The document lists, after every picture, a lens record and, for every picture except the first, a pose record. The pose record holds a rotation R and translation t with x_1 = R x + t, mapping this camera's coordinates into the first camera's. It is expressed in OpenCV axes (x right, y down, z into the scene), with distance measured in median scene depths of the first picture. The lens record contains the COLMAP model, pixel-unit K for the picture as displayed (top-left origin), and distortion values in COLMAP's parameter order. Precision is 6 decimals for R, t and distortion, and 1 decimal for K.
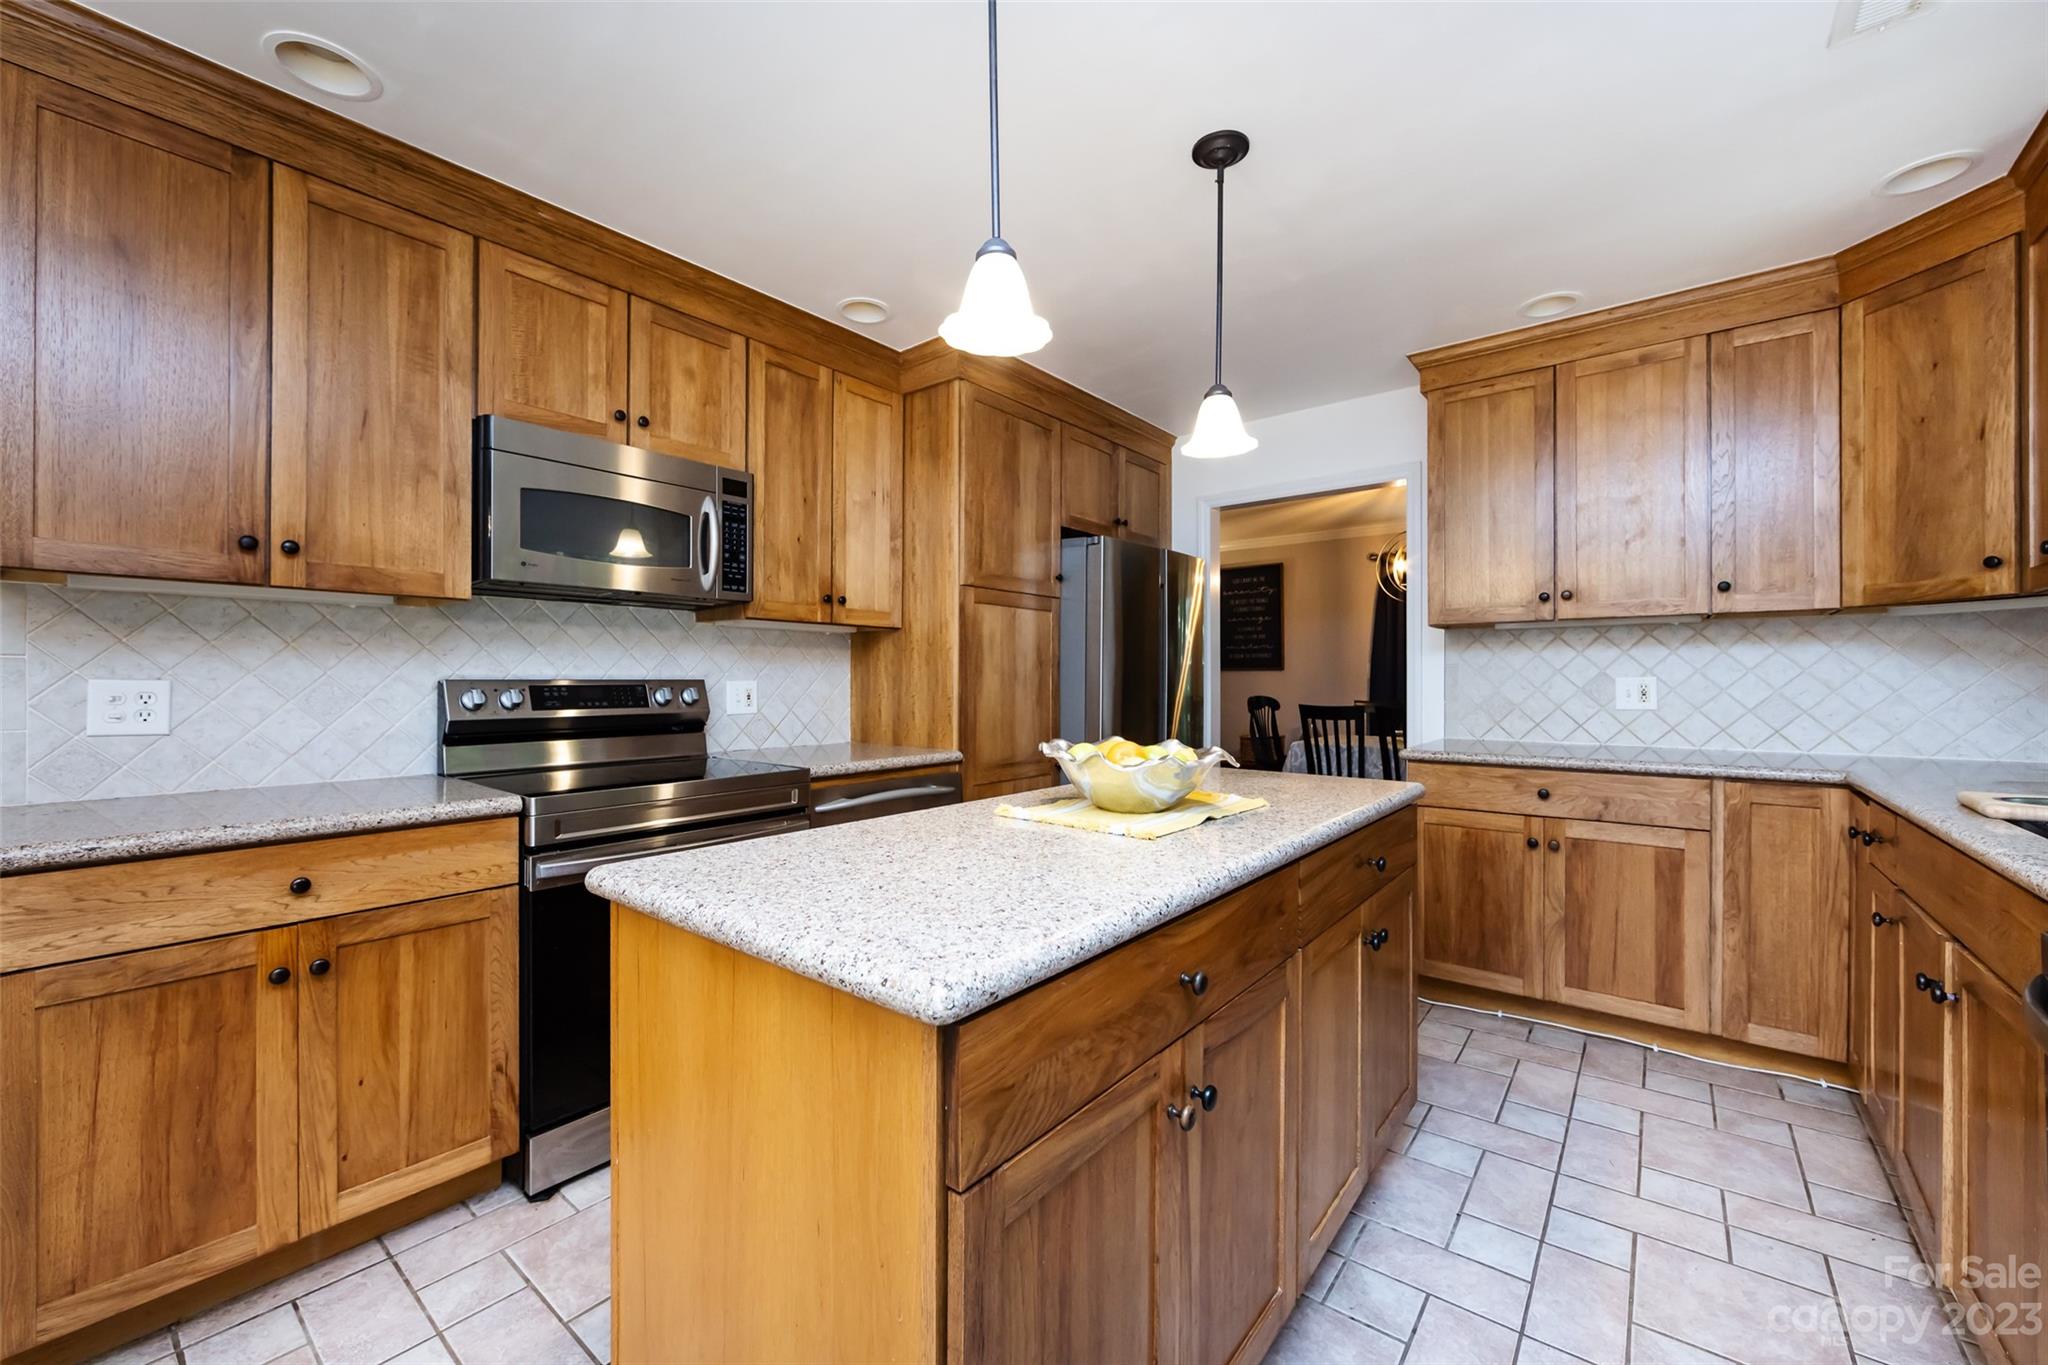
lens RADIAL K [[808.5, 0, 1002.4], [0, 808.5, 683.7], [0, 0, 1]] dist [-0.002579, -0.000015]
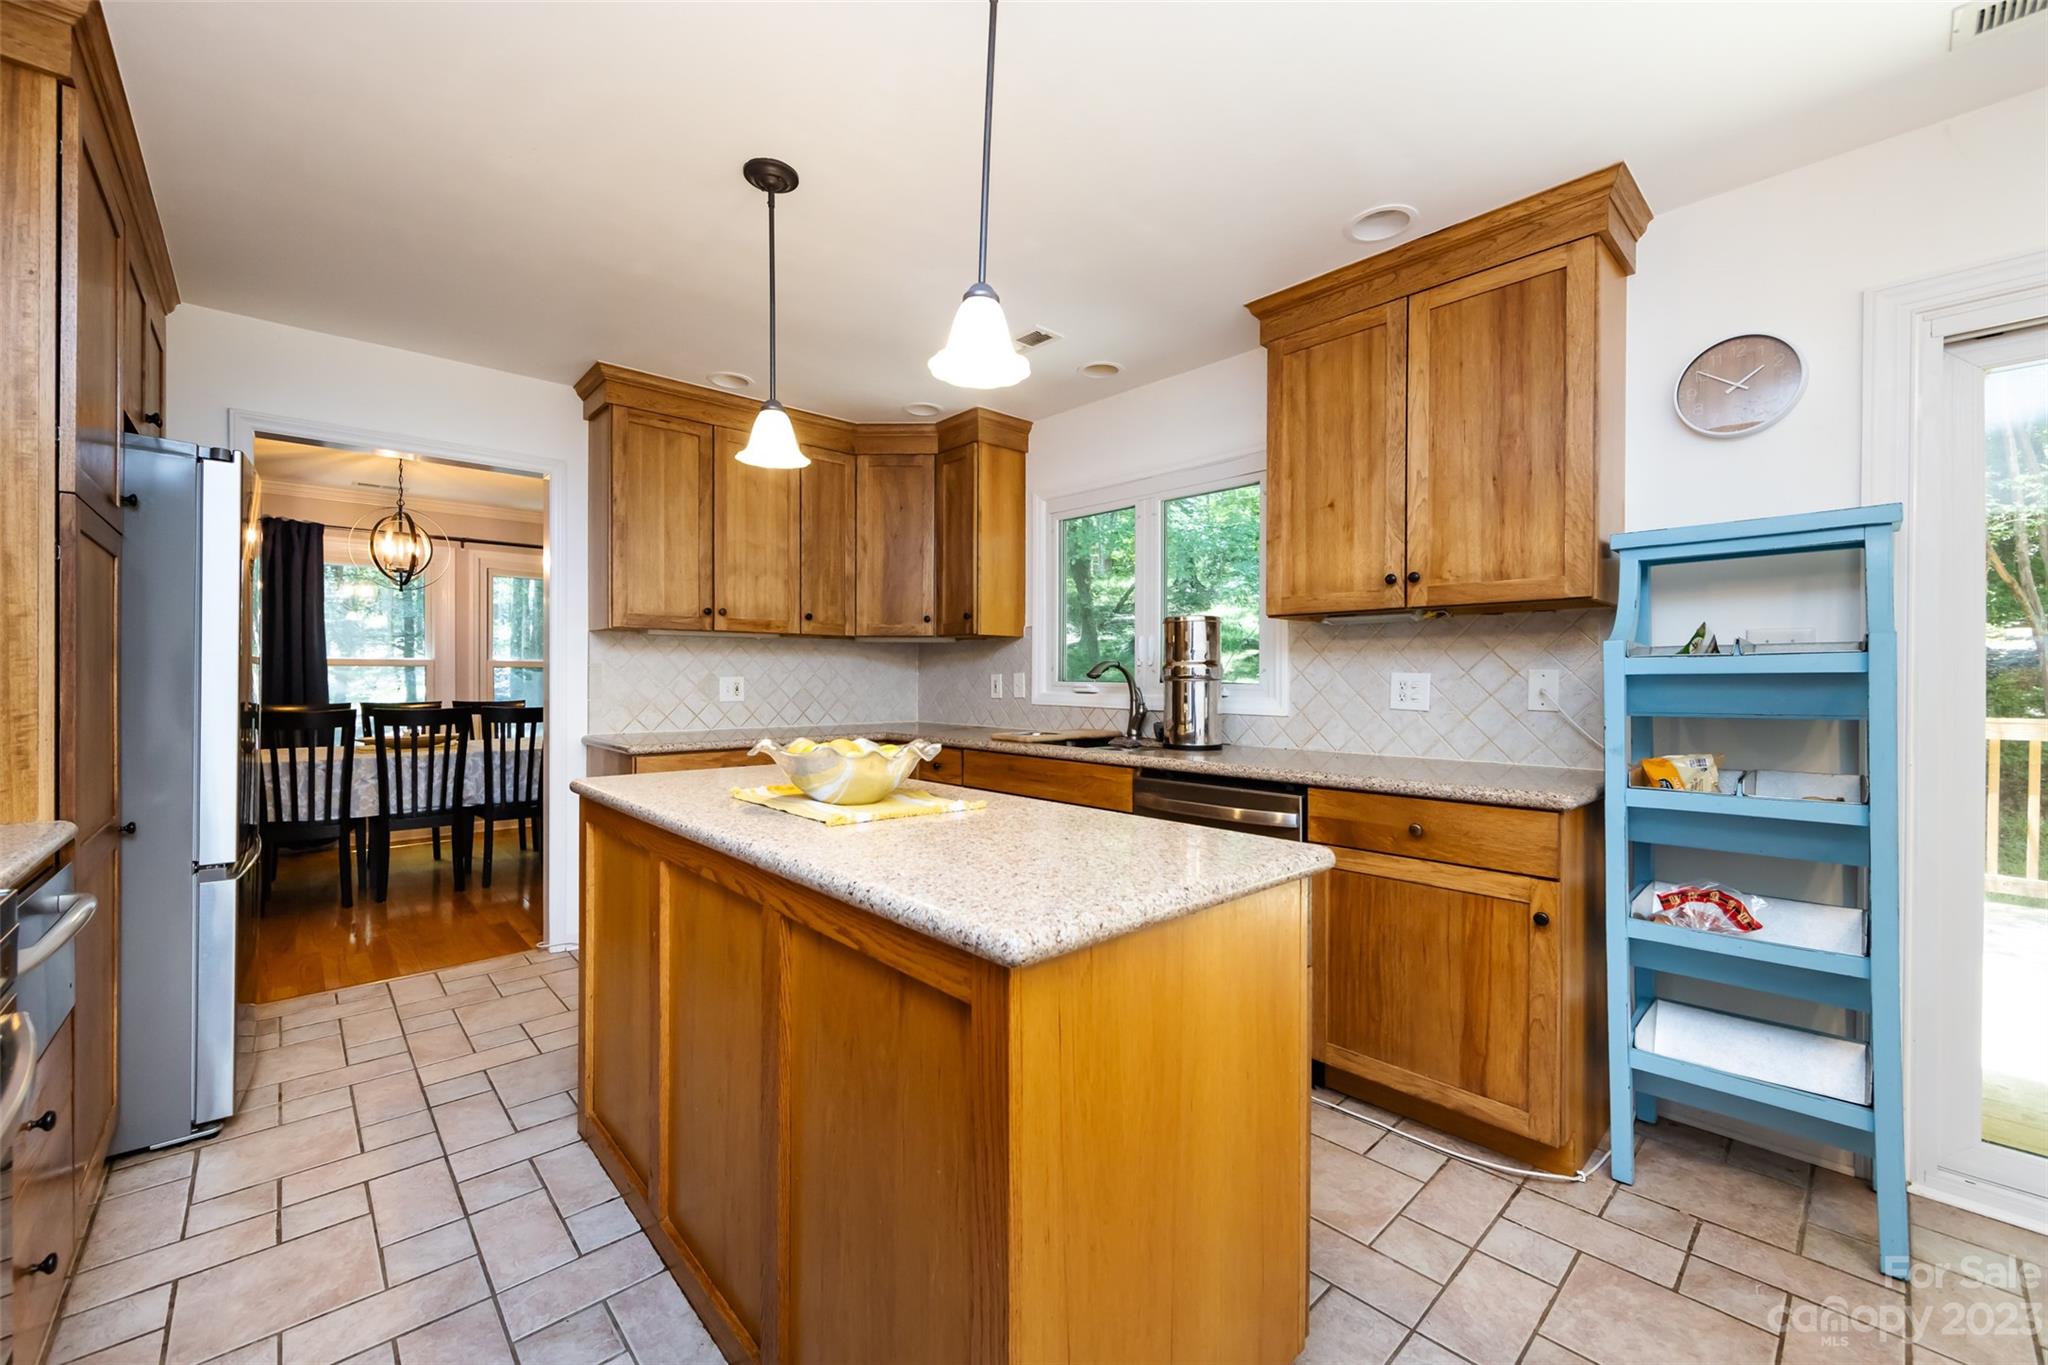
lens RADIAL K [[808.5, 0, 1013.8], [0, 808.5, 681.1], [0, 0, 1]] dist [-0.002579, -0.000015]
pose [[0.145383, -0.001417, 0.989374, -0.520032], [0.001221, 0.999998, 0.001253, -0.002707], [-0.989375, 0.001026, 0.145385, 0.398729]]
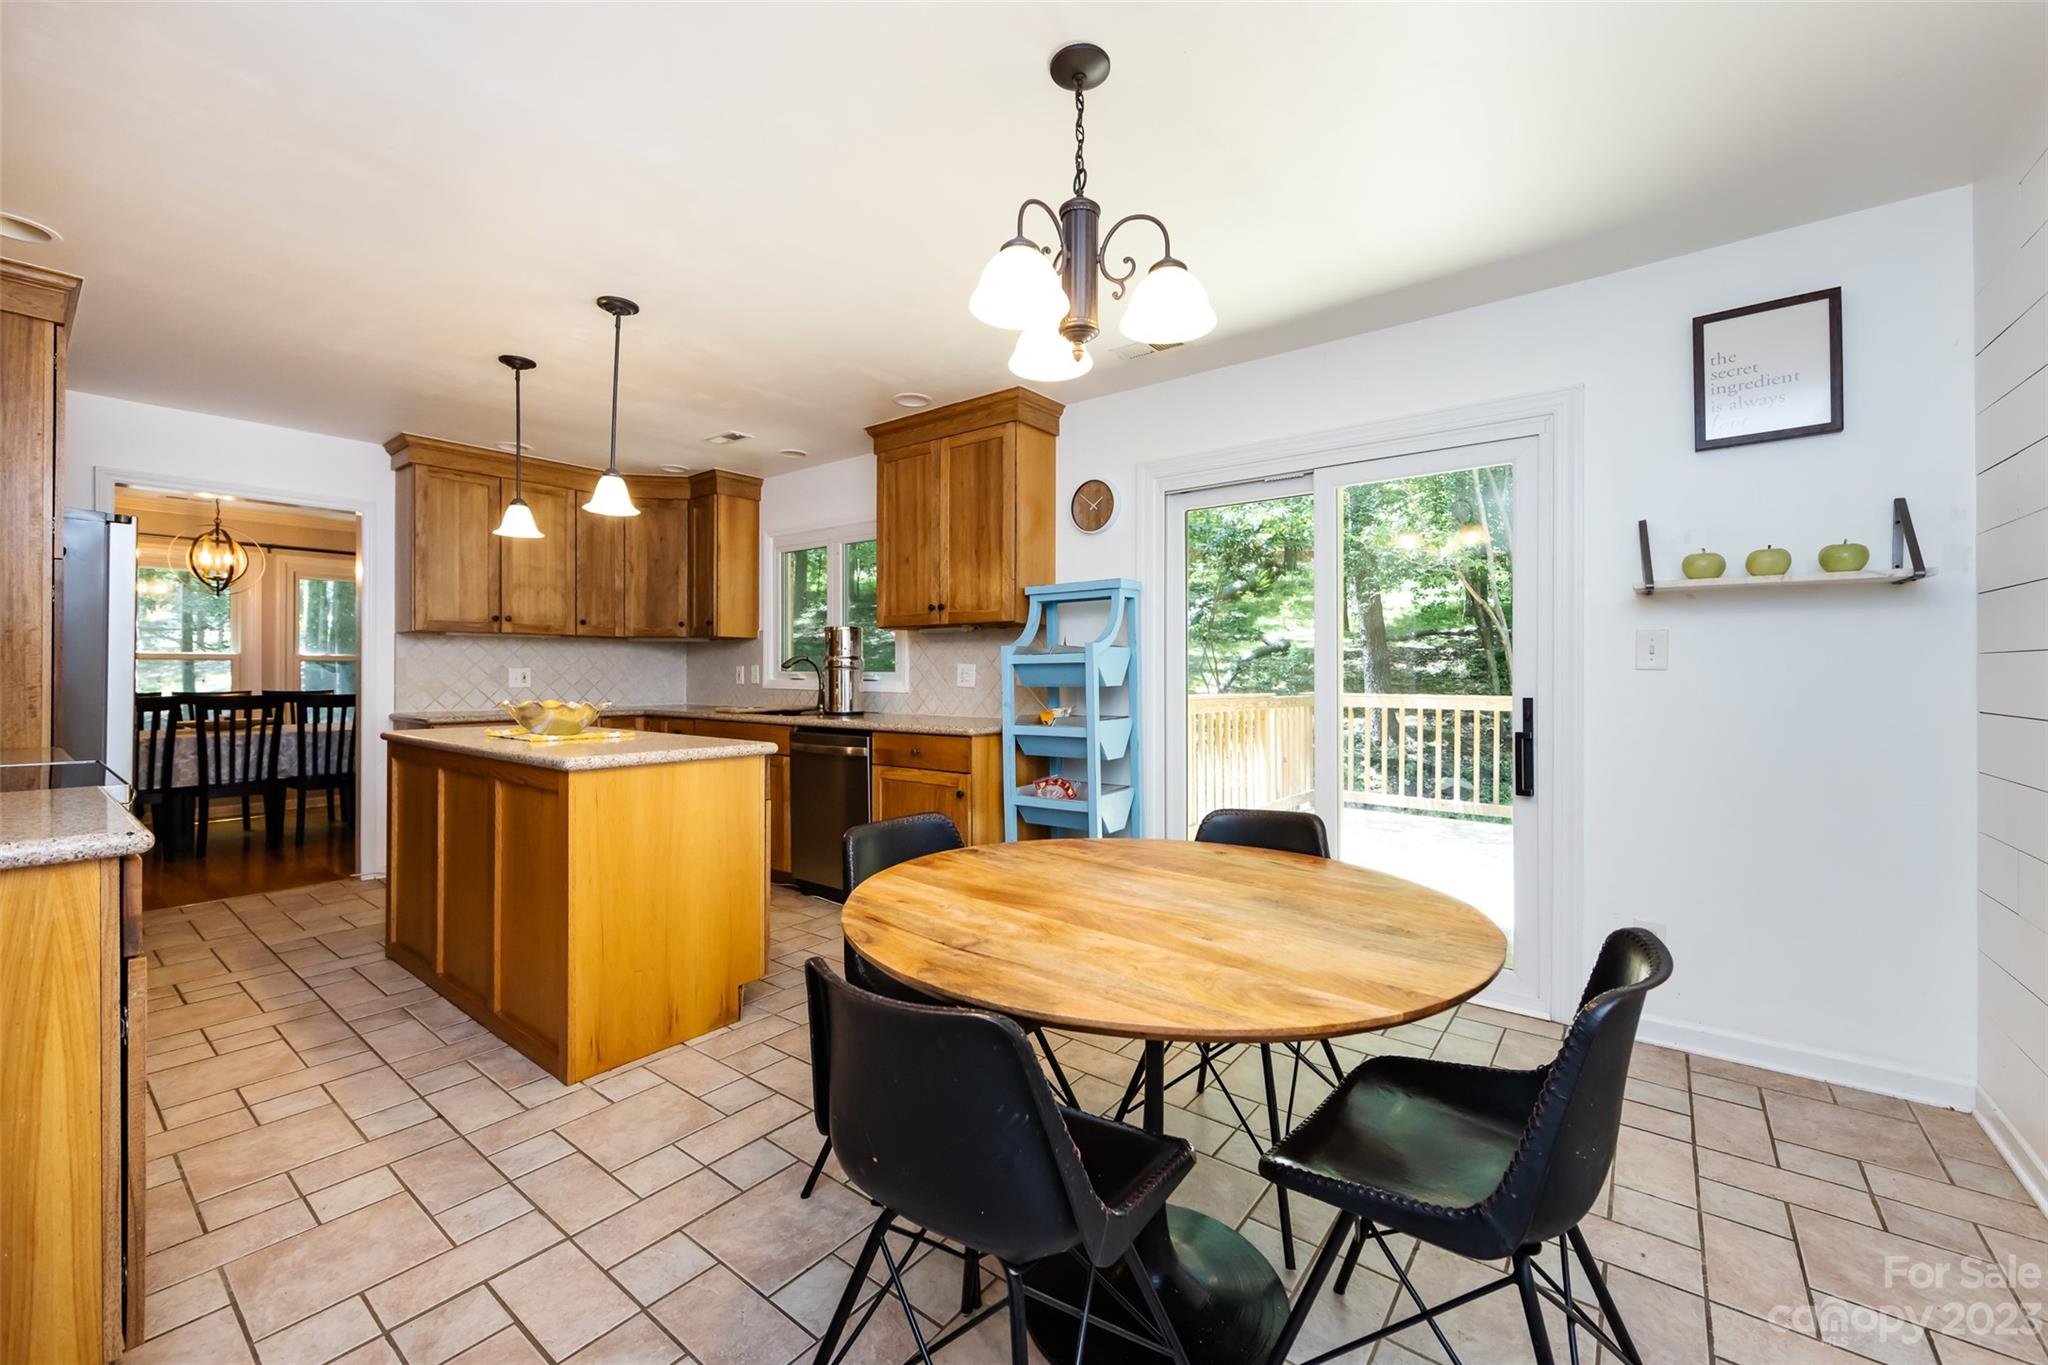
lens RADIAL K [[808.5, 0, 1015.6], [0, 808.5, 669.5], [0, 0, 1]] dist [-0.002579, -0.000015]
pose [[-0.022774, 0.006046, 0.999722, -1.060213], [0.004124, 0.999974, -0.005953, 0.010250], [-0.999732, 0.003987, -0.022798, -0.001324]]
